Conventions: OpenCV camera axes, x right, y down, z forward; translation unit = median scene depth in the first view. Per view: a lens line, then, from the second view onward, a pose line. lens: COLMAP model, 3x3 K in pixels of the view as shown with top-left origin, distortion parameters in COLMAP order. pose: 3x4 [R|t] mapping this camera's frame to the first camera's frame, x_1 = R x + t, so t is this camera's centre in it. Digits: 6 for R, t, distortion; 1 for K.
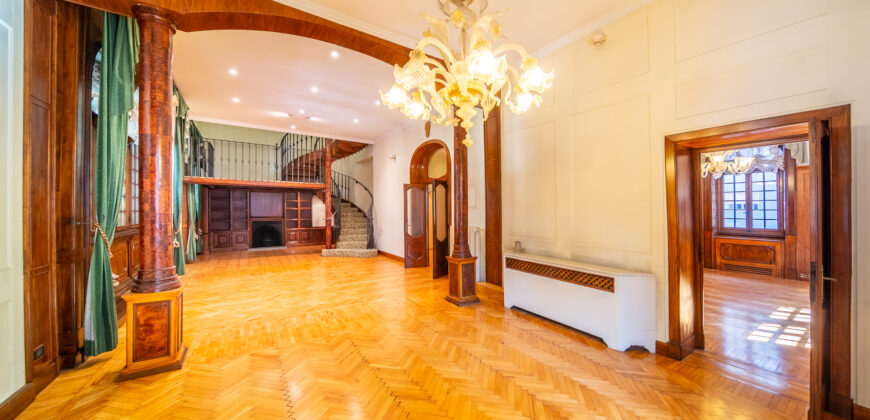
lens RADIAL K [[287.6, 0, 436.6], [0, 287.6, 205.1], [0, 0, 1]] dist [-0.000483, -0.000078]
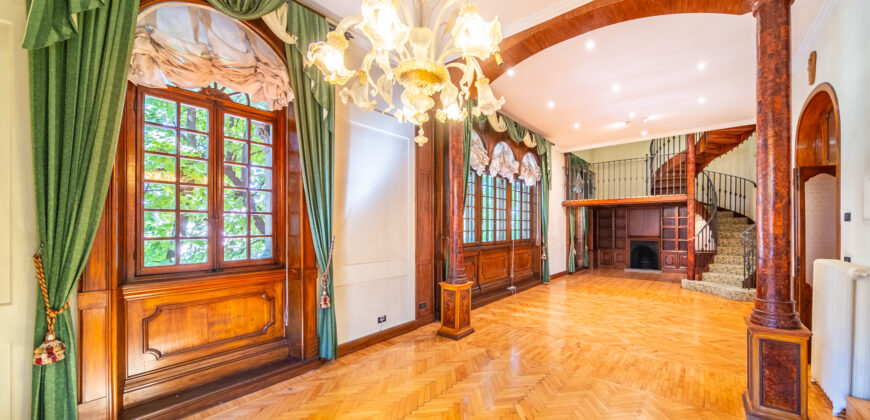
lens RADIAL K [[313.3, 0, 467.7], [0, 313.3, 224.2], [0, 0, 1]] dist [-0.000657, -0.000147]
pose [[0.364739, -0.017592, -0.930944, 0.175197], [0.018703, 0.999758, -0.011564, 0.004855], [0.930922, -0.013194, 0.364979, 0.150443]]
